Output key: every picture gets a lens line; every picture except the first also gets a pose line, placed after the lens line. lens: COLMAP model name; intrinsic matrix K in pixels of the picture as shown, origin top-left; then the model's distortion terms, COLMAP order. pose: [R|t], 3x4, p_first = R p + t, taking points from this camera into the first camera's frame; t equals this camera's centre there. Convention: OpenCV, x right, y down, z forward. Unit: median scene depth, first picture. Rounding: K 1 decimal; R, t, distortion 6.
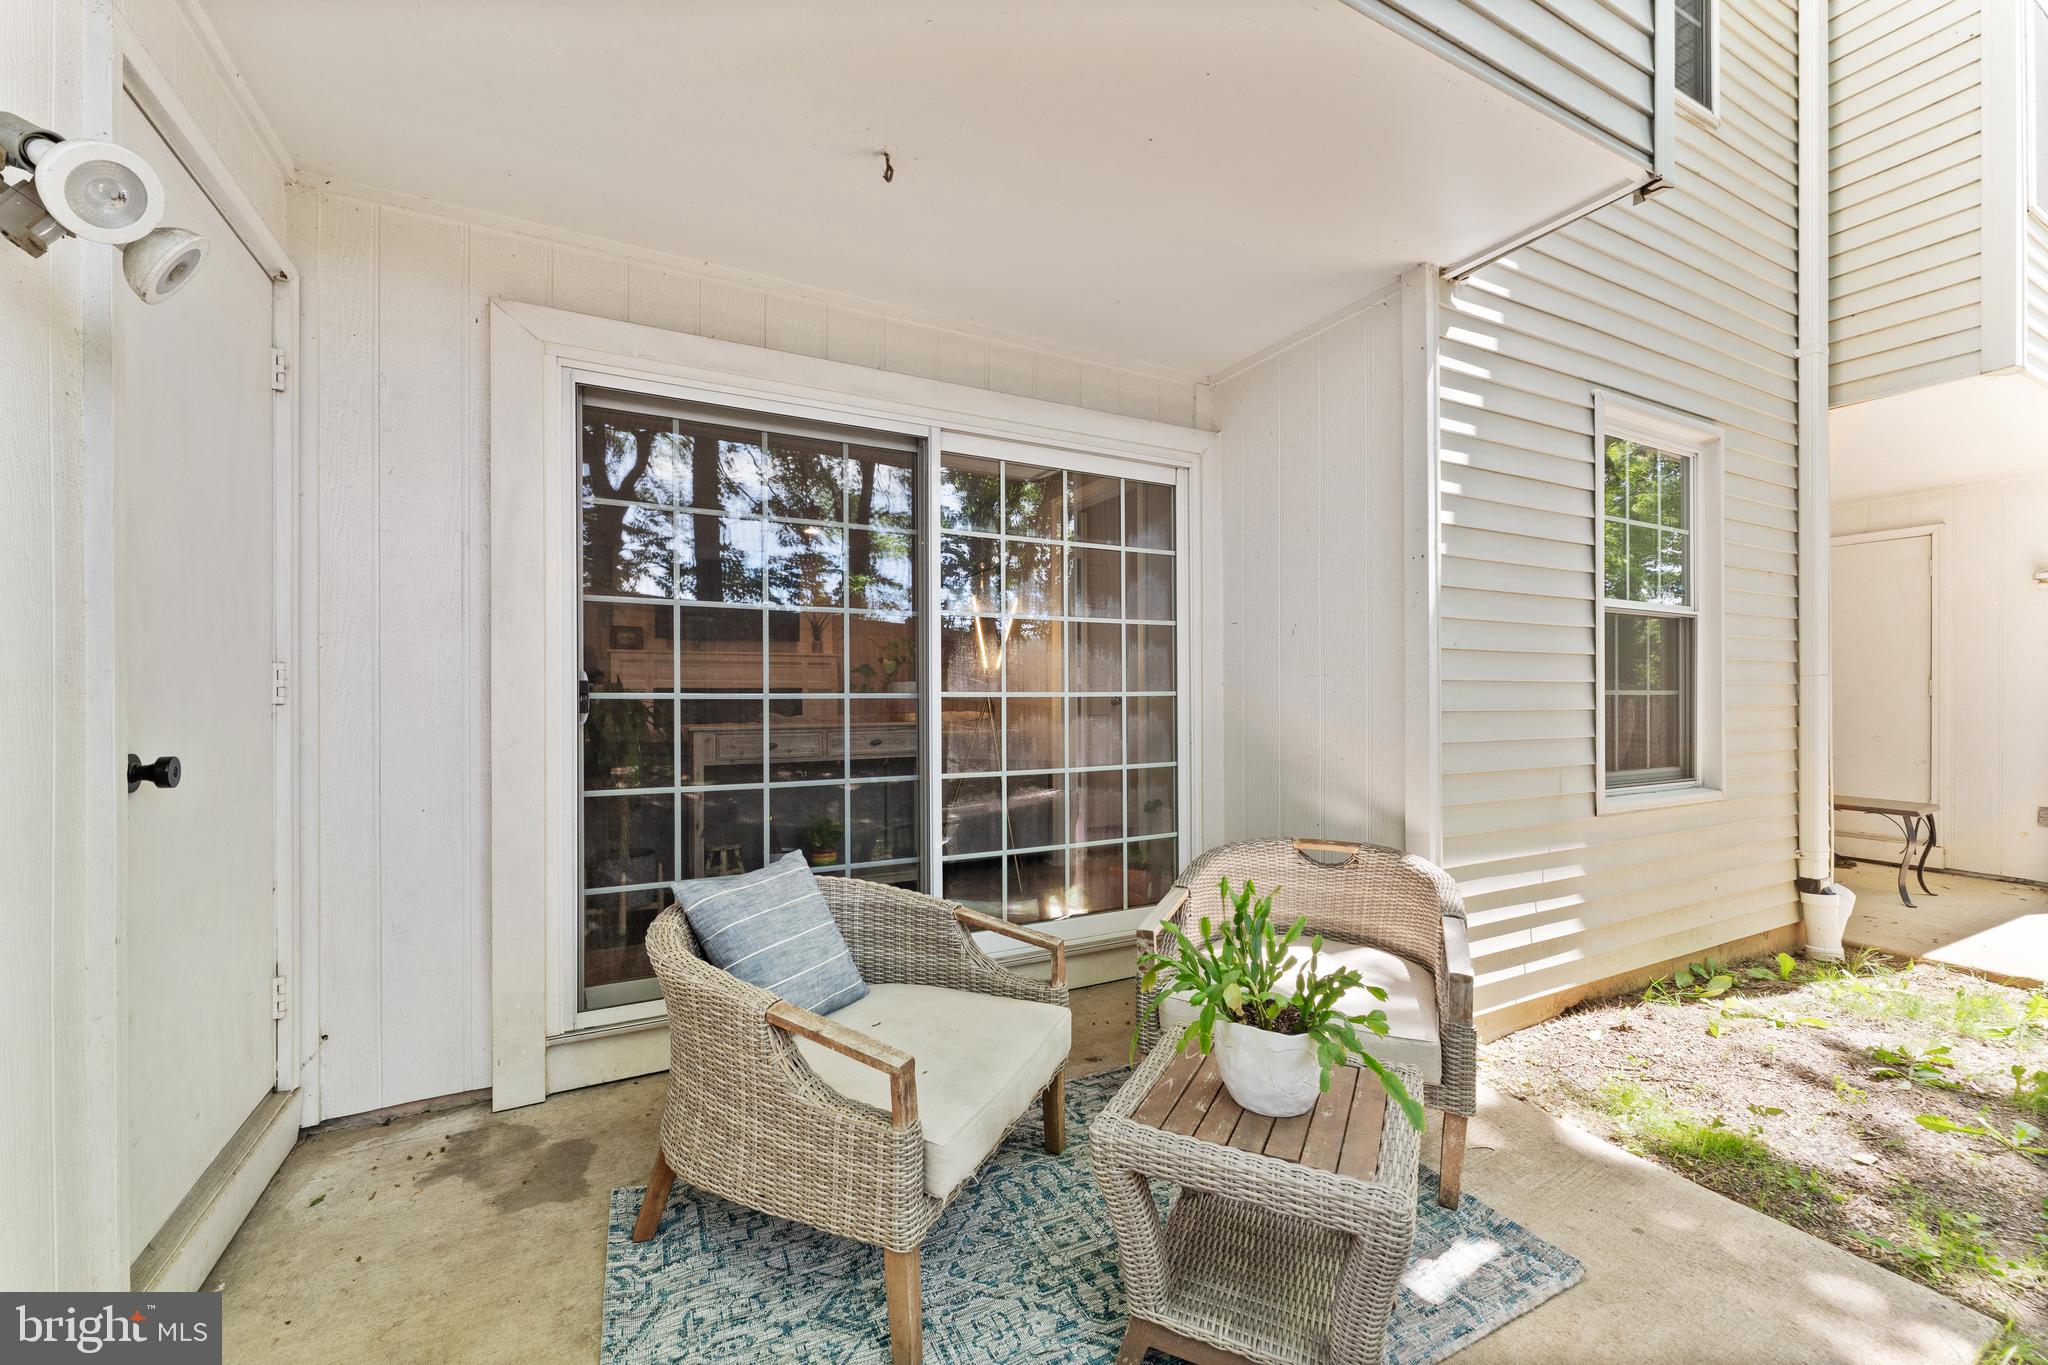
lens RADIAL K [[822.4, 0, 985.1], [0, 822.4, 694.2], [0, 0, 1]] dist [-0.003079, 0.001303]
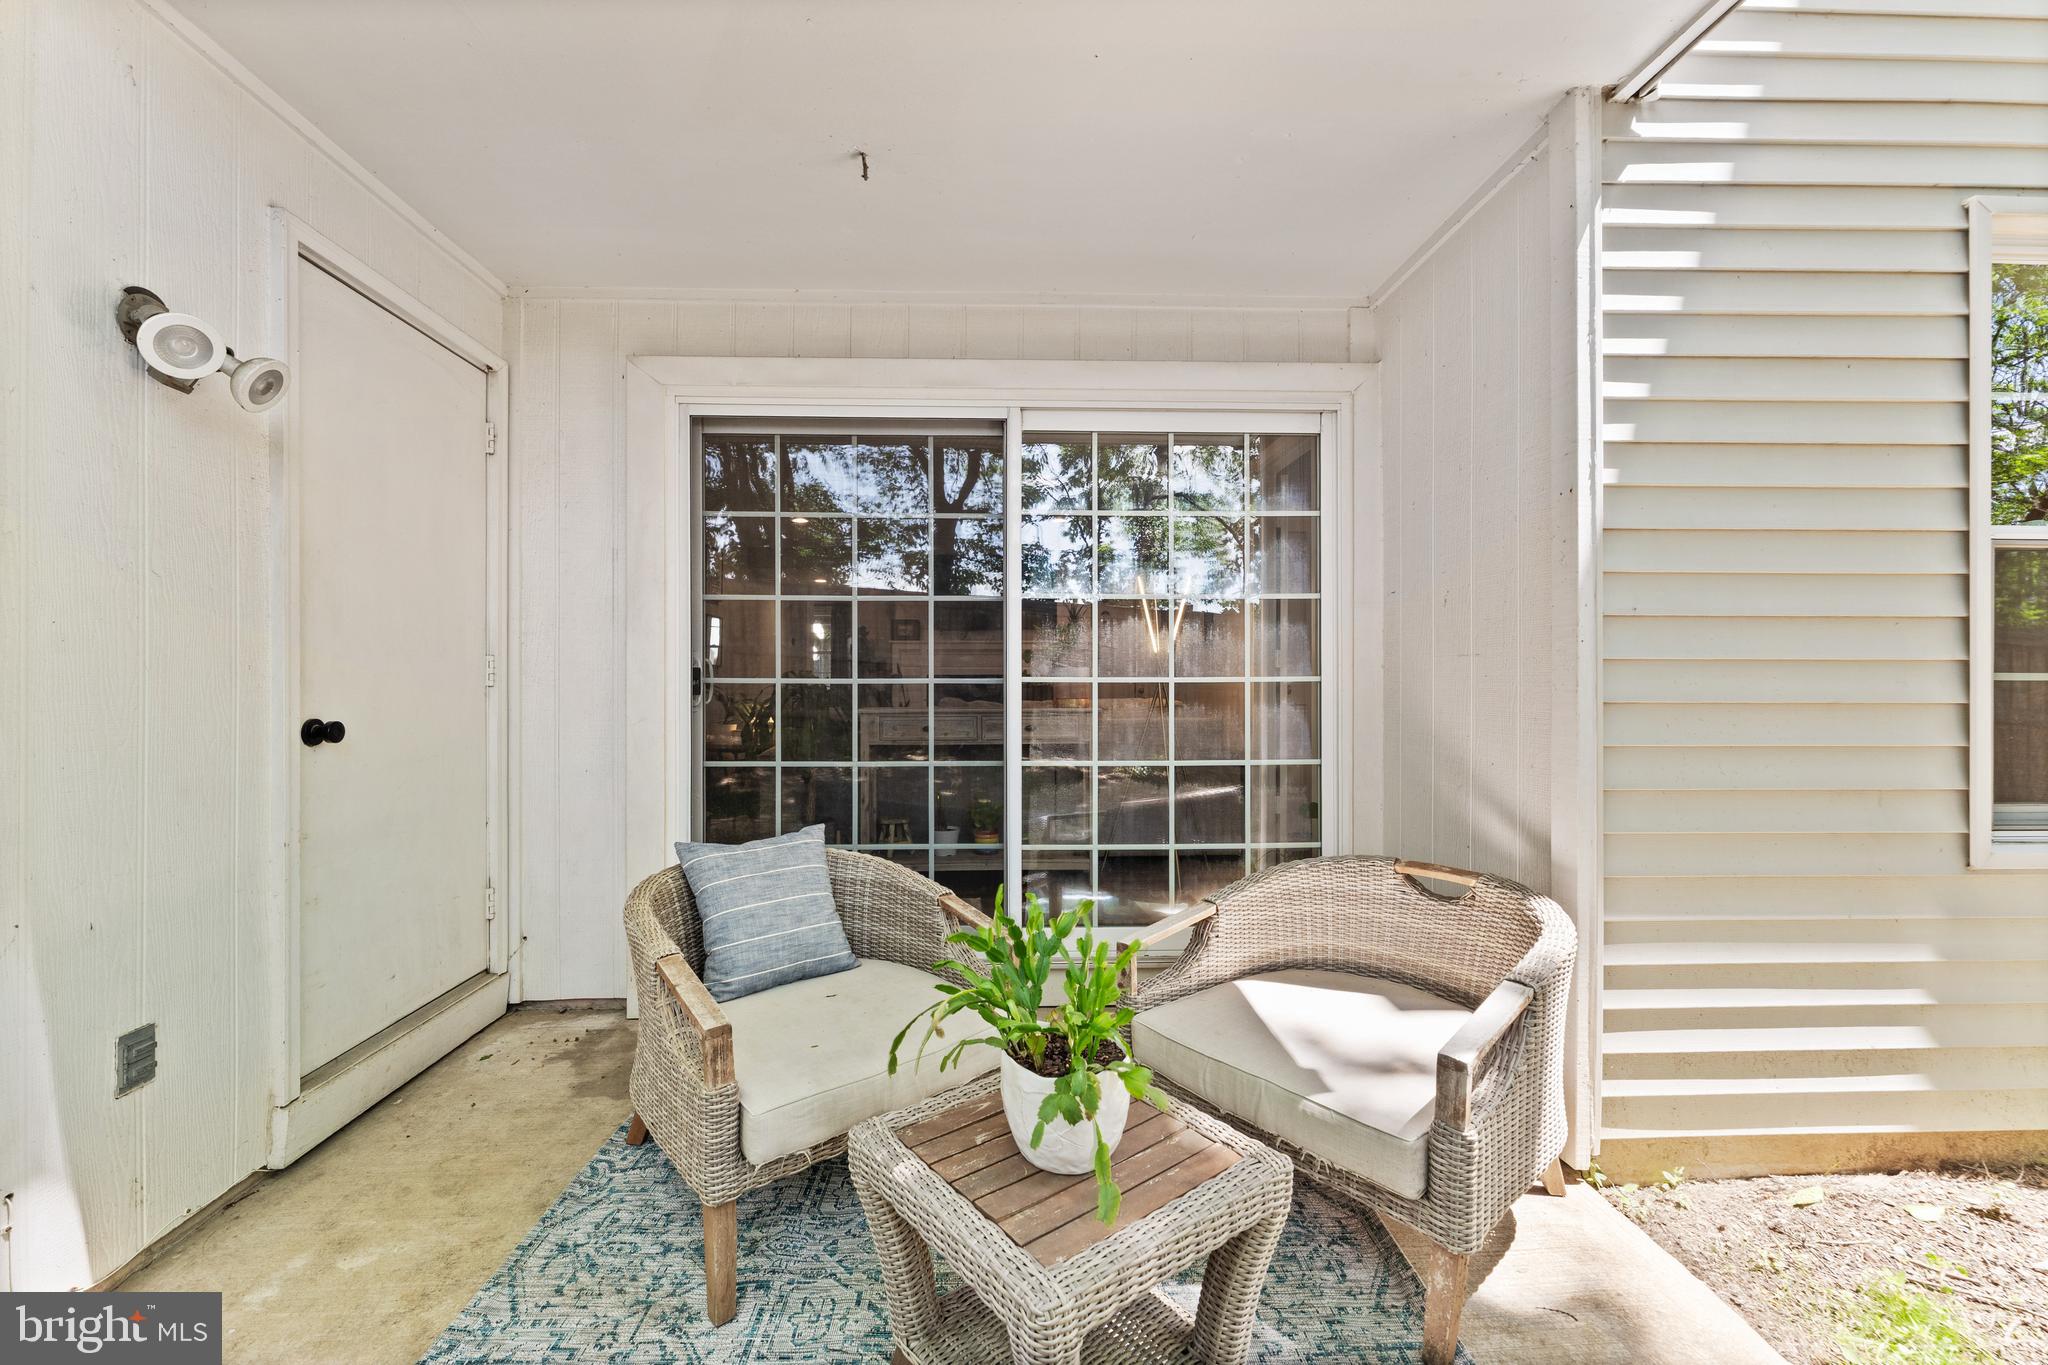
lens RADIAL K [[822.4, 0, 1011.3], [0, 822.4, 682.7], [0, 0, 1]] dist [-0.003079, 0.001303]
pose [[0.901281, 0.001506, -0.433233, 0.391372], [-0.000213, 0.999995, 0.003032, 0.001466], [0.433235, -0.002641, 0.901277, 0.120358]]
